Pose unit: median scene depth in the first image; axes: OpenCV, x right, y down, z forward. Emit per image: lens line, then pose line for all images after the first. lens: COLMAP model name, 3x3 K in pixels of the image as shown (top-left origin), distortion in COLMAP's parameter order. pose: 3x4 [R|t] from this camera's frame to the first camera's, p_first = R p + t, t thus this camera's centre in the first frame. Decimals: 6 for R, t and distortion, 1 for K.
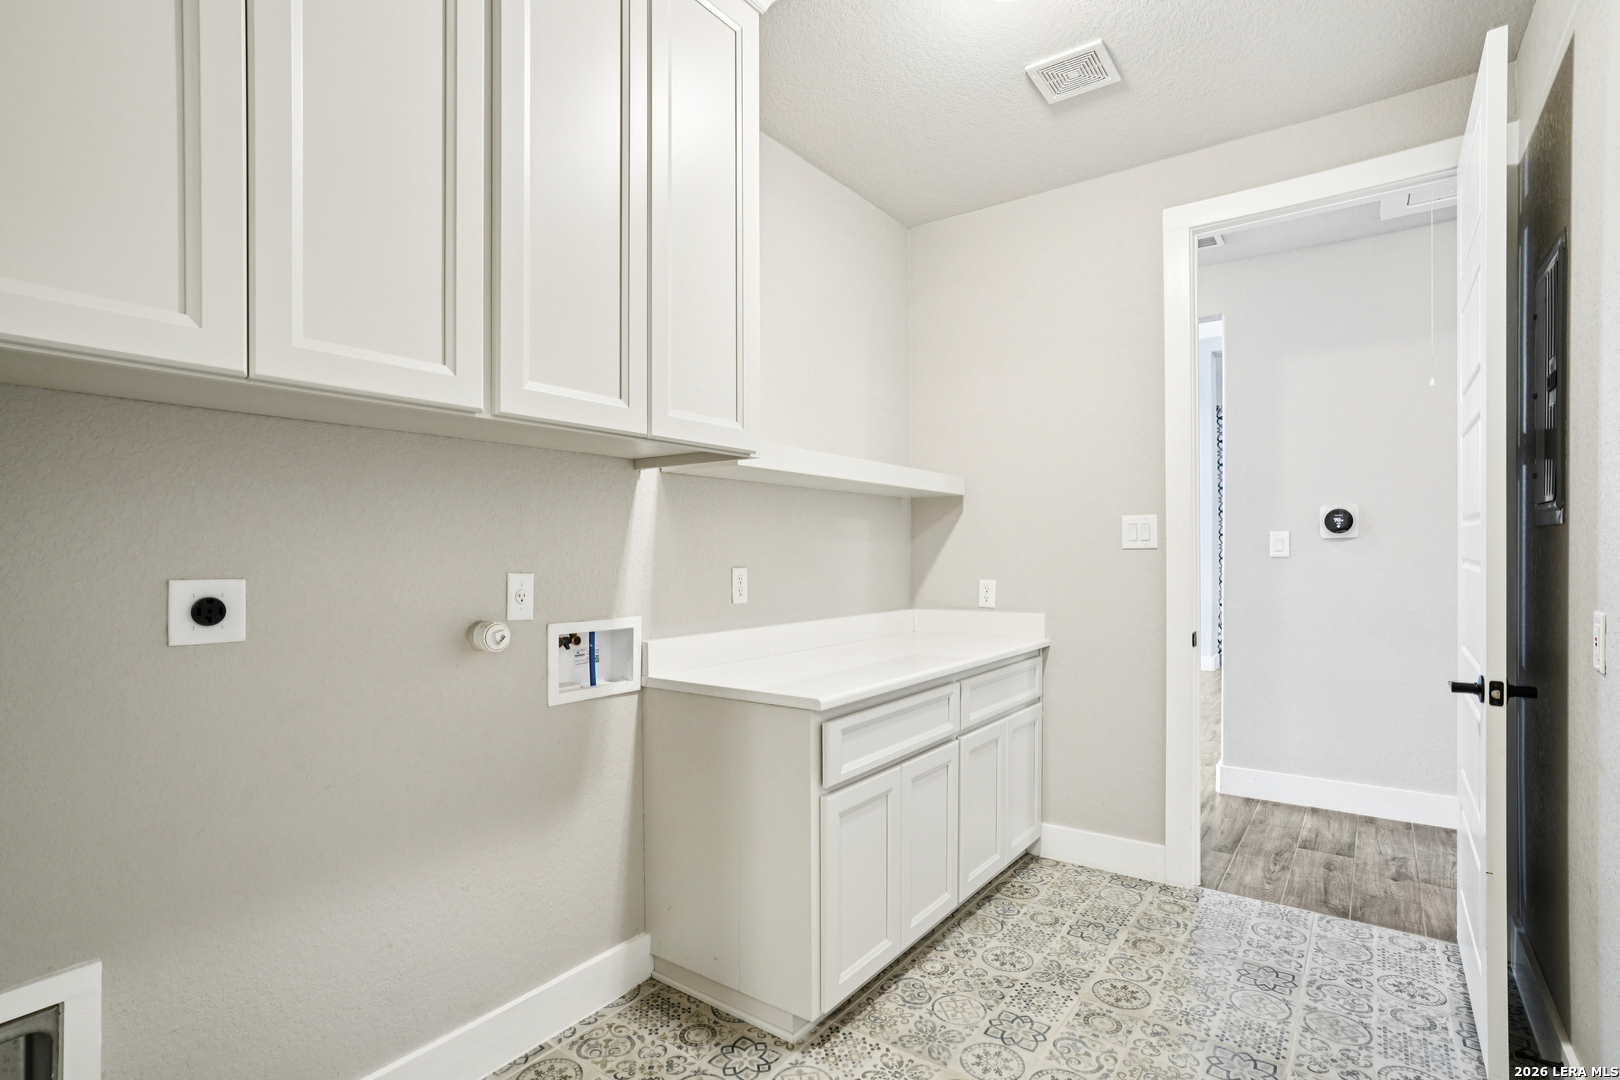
lens RADIAL K [[758.4, 0, 815.1], [0, 758.4, 546.9], [0, 0, 1]] dist [-0.017775, 0.000221]
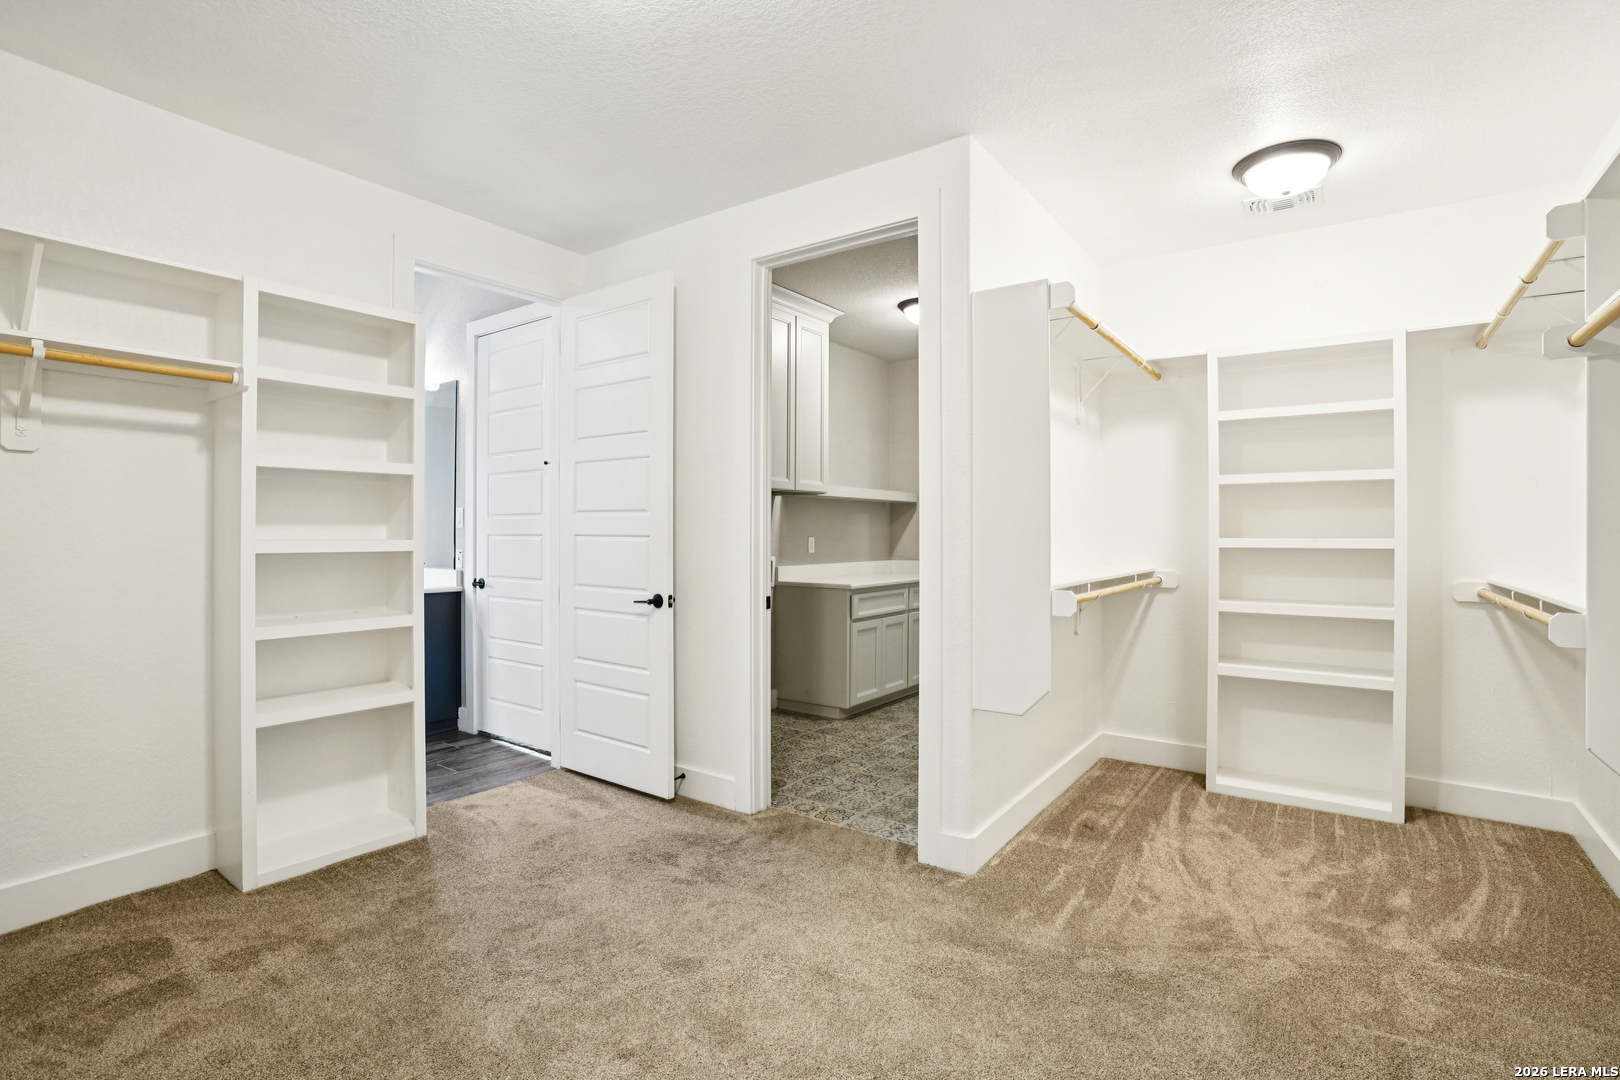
lens RADIAL K [[758.4, 0, 809.4], [0, 758.4, 529.0], [0, 0, 1]] dist [-0.017775, 0.000221]
pose [[0.999938, 0.011095, -0.000800, -0.119197], [-0.011090, 0.999921, 0.005986, -0.011089], [0.000866, -0.005977, 0.999982, -1.424205]]
